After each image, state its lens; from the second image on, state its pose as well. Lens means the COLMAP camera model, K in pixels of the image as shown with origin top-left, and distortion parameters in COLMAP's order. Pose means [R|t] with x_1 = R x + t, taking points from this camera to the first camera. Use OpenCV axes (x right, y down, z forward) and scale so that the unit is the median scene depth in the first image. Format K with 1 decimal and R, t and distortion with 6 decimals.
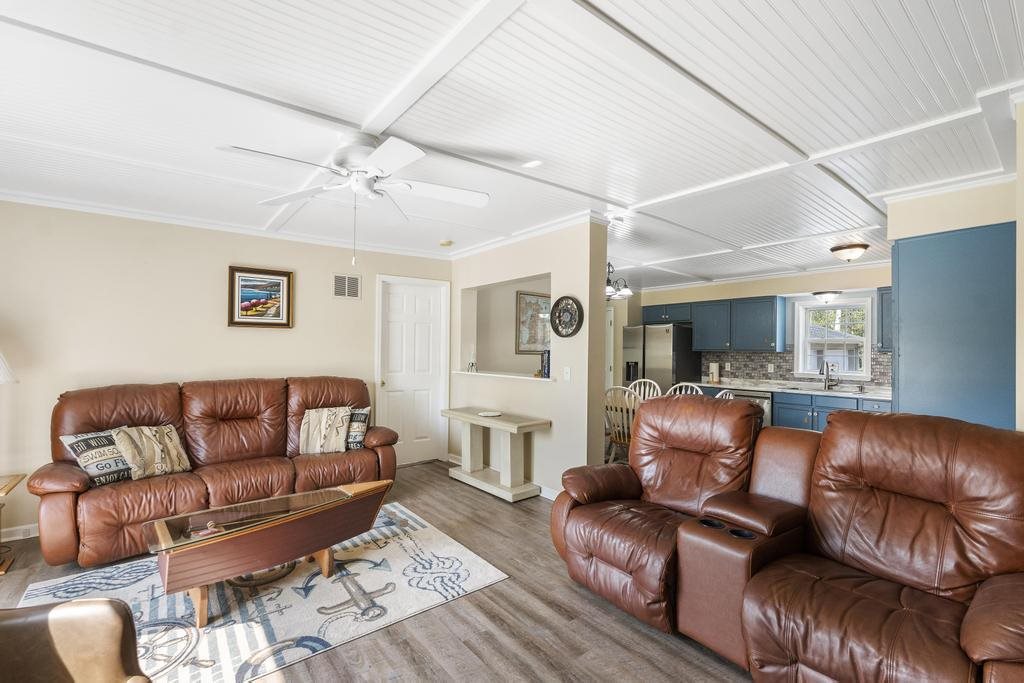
lens RADIAL K [[453.8, 0, 512.0], [0, 453.8, 341.5], [0, 0, 1]] dist [-0.000570, -0.000124]
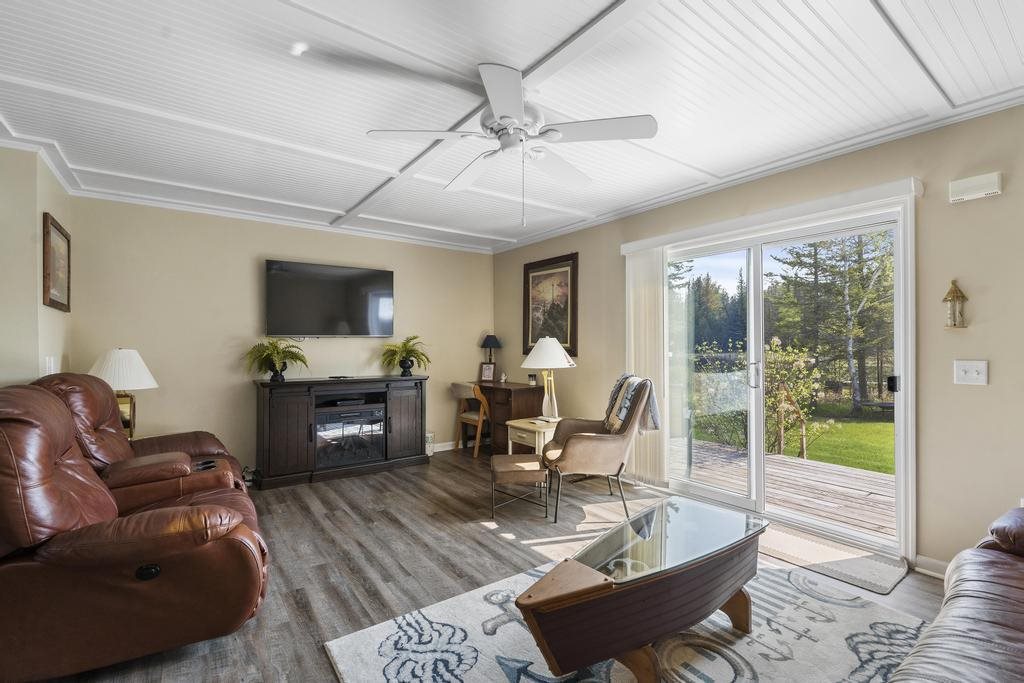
lens RADIAL K [[453.8, 0, 512.0], [0, 453.8, 341.5], [0, 0, 1]] dist [-0.000570, -0.000124]
pose [[-0.999352, -0.000716, 0.035995, -0.378842], [-0.001333, 0.999853, -0.017111, 0.079483], [-0.035978, -0.017148, -0.999205, 2.010718]]
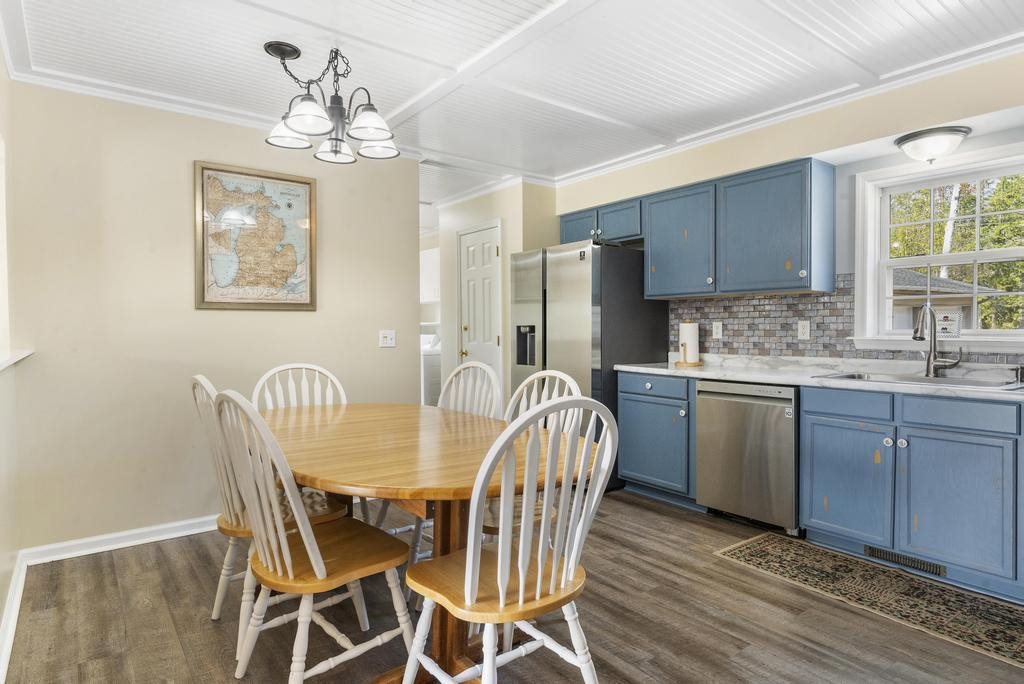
lens RADIAL K [[578.5, 0, 514.1], [0, 578.5, 332.5], [0, 0, 1]] dist [-0.001683, -0.000095]
pose [[0.999640, -0.023131, -0.013564, 0.284005], [0.023542, 0.999243, 0.030962, 0.035555], [0.012838, -0.031270, 0.999429, 0.414624]]
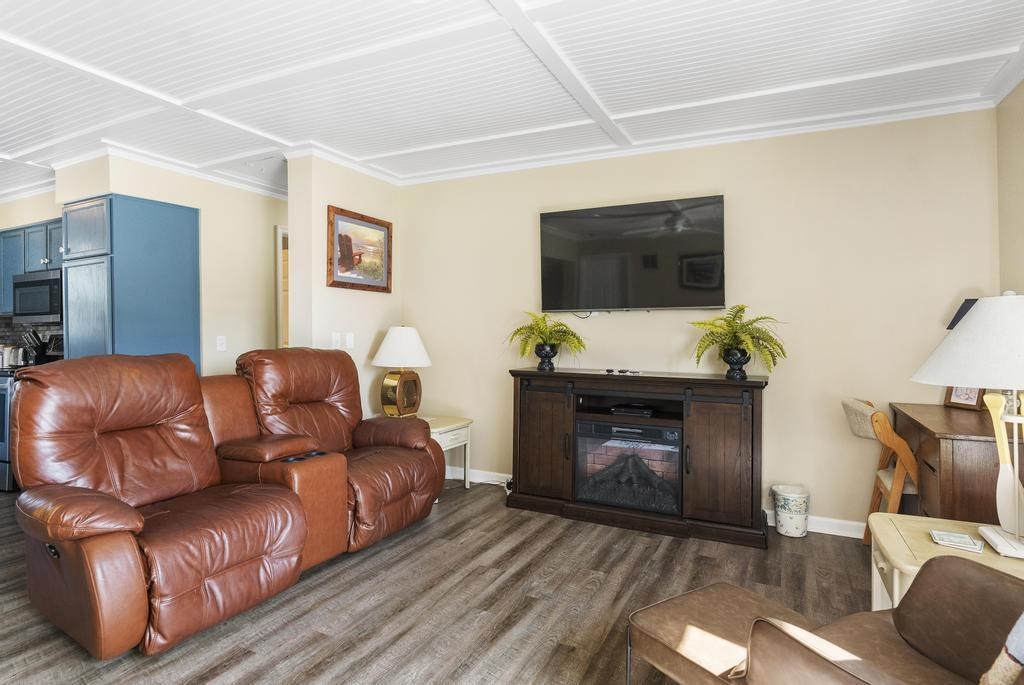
lens RADIAL K [[547.5, 0, 516.2], [0, 547.5, 328.1], [0, 0, 1]] dist [-0.004657, -0.001148]
pose [[-0.436988, -0.000516, 0.899467, -0.851146], [-0.012100, 0.999913, -0.005306, 0.090213], [-0.899386, -0.013202, -0.436956, 1.012609]]
